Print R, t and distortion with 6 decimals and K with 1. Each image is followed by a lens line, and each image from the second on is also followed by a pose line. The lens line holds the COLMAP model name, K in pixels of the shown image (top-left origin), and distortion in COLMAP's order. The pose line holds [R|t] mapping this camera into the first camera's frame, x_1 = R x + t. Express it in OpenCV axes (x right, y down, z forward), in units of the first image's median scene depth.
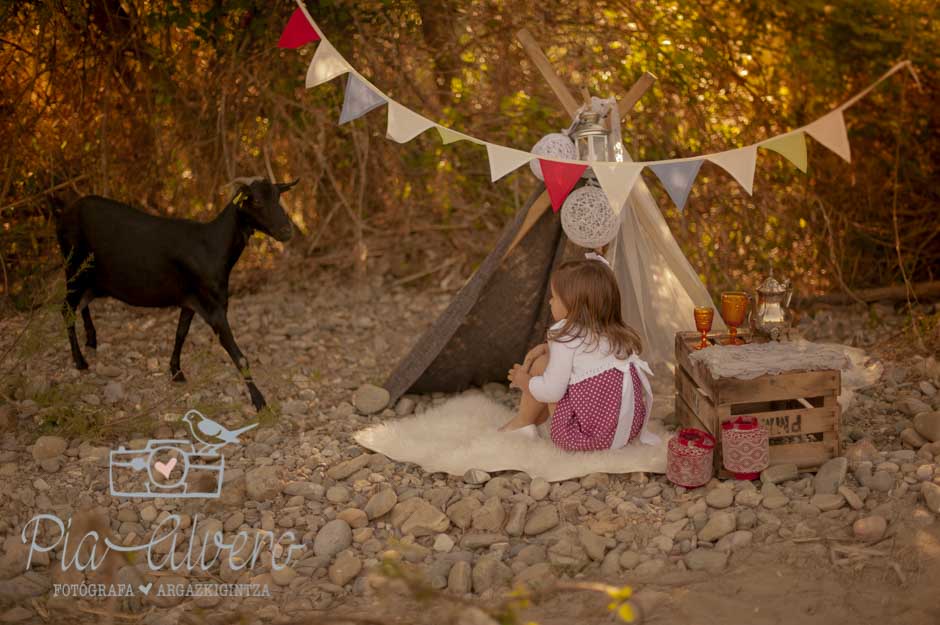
lens RADIAL K [[1345.9, 0, 473.0], [0, 1345.9, 351.3], [0, 0, 1]] dist [-0.127858, 0.039127]
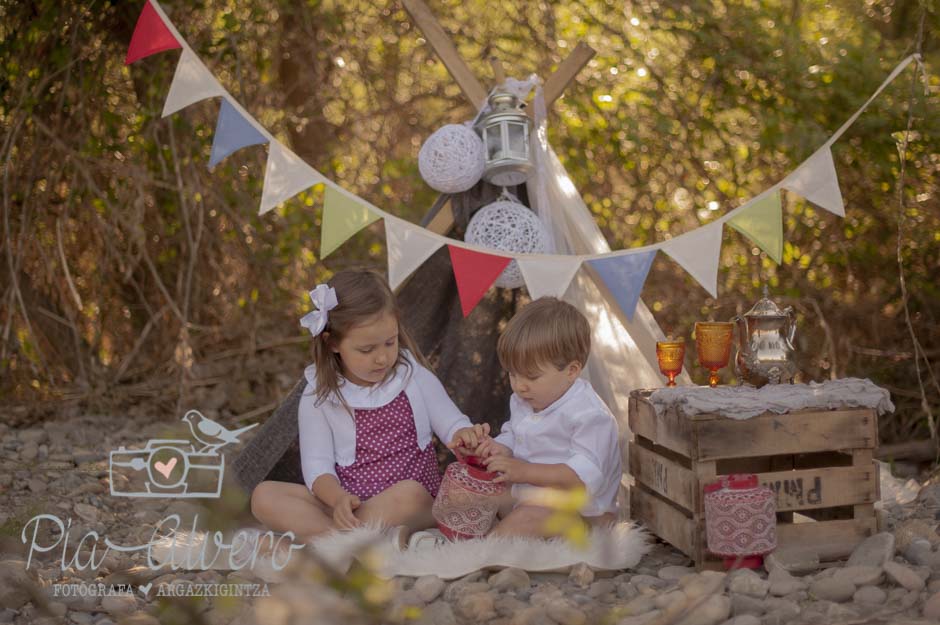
lens RADIAL K [[1677.3, 0, 470.0], [0, 1677.3, 312.5], [0, 0, 1]] dist [-0.119910, -0.065894]
pose [[0.997715, 0.014071, 0.066086, 0.012692], [0.000844, 0.975404, -0.220422, 0.136700], [-0.067562, 0.219974, 0.973163, 0.163876]]
